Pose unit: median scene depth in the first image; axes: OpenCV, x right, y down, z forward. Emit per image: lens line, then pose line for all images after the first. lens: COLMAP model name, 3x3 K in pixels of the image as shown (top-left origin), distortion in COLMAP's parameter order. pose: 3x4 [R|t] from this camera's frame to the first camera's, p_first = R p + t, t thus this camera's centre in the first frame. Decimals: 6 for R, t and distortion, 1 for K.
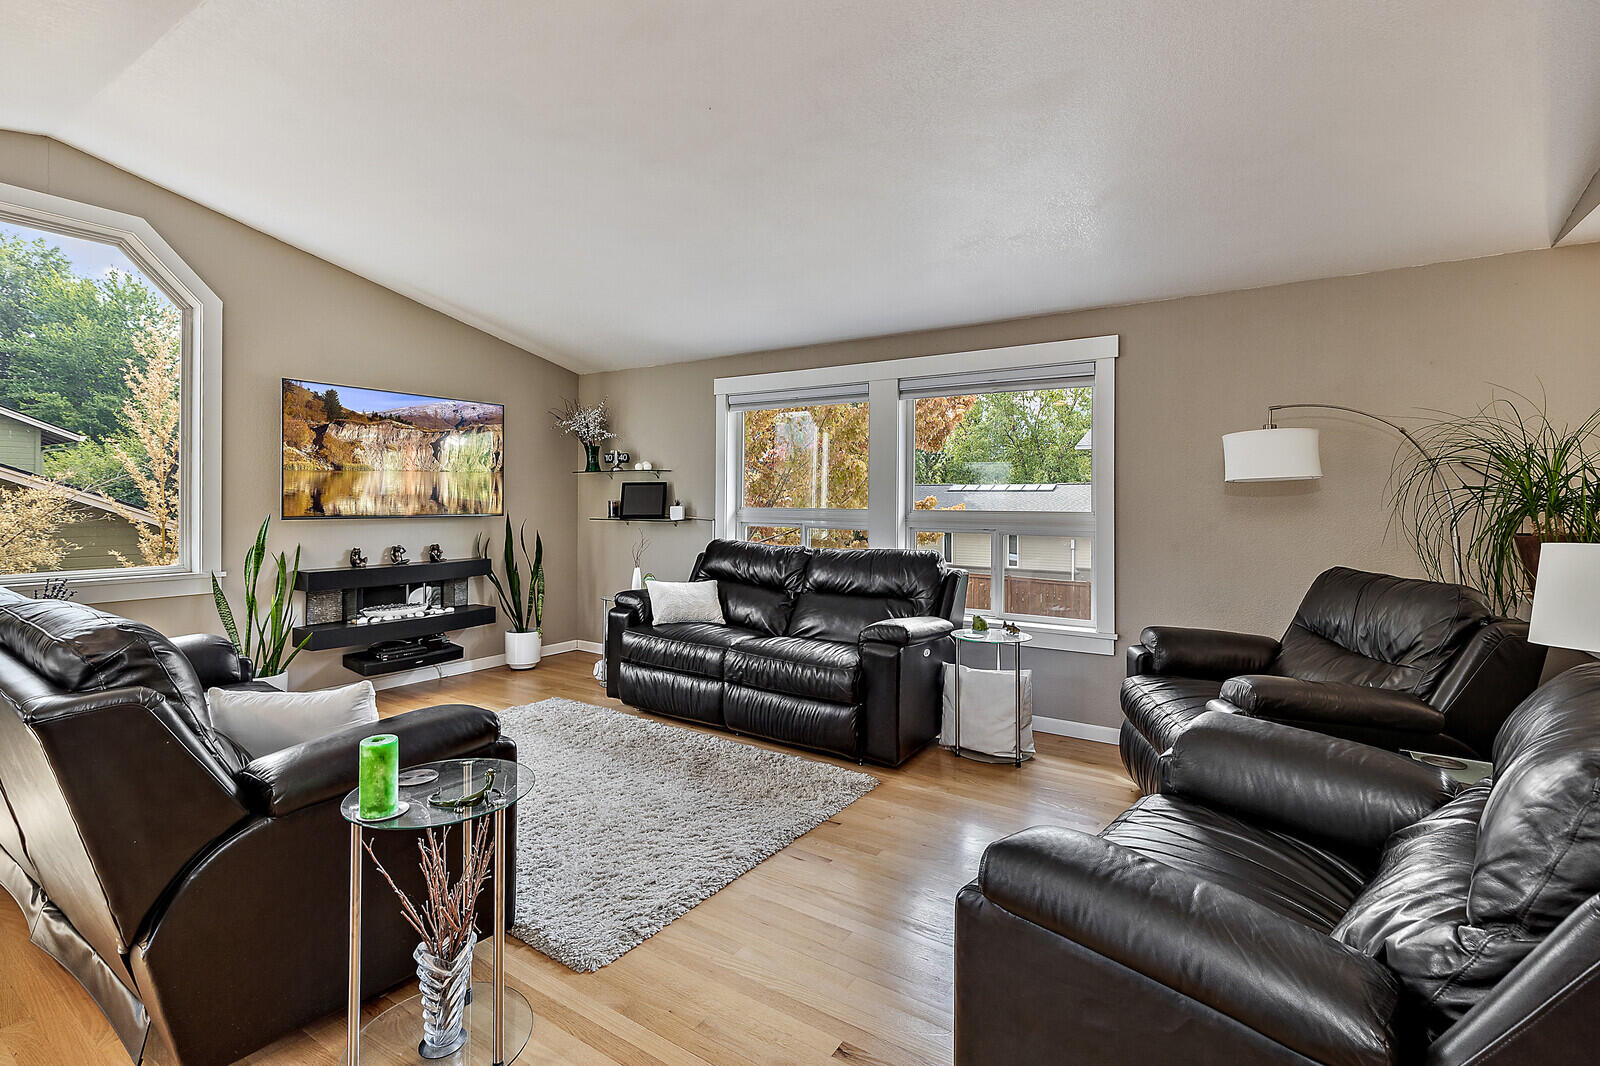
lens RADIAL K [[736.7, 0, 809.0], [0, 736.7, 495.5], [0, 0, 1]] dist [0.007240, -0.000400]
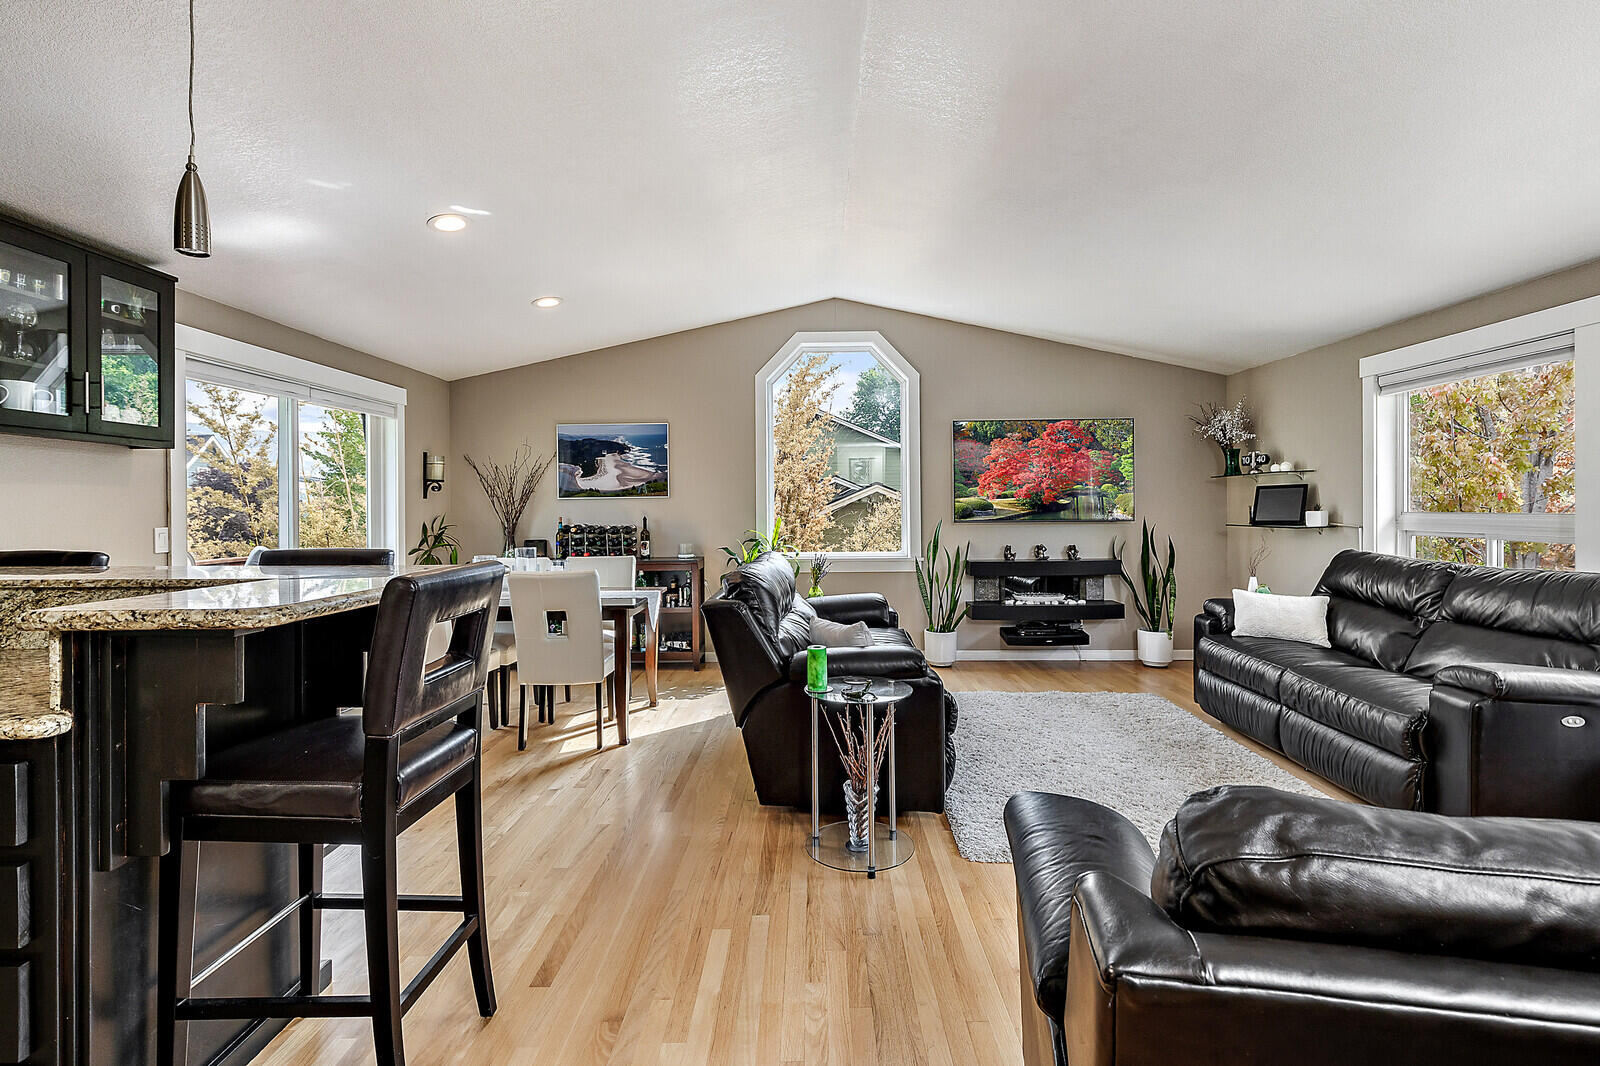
lens RADIAL K [[736.7, 0, 812.1], [0, 736.7, 516.5], [0, 0, 1]] dist [0.007240, -0.000400]
pose [[0.547719, 0.000274, -0.836662, 0.268000], [0.015576, 0.999823, 0.010525, 0.002823], [0.836517, -0.018797, 0.547618, 0.019639]]
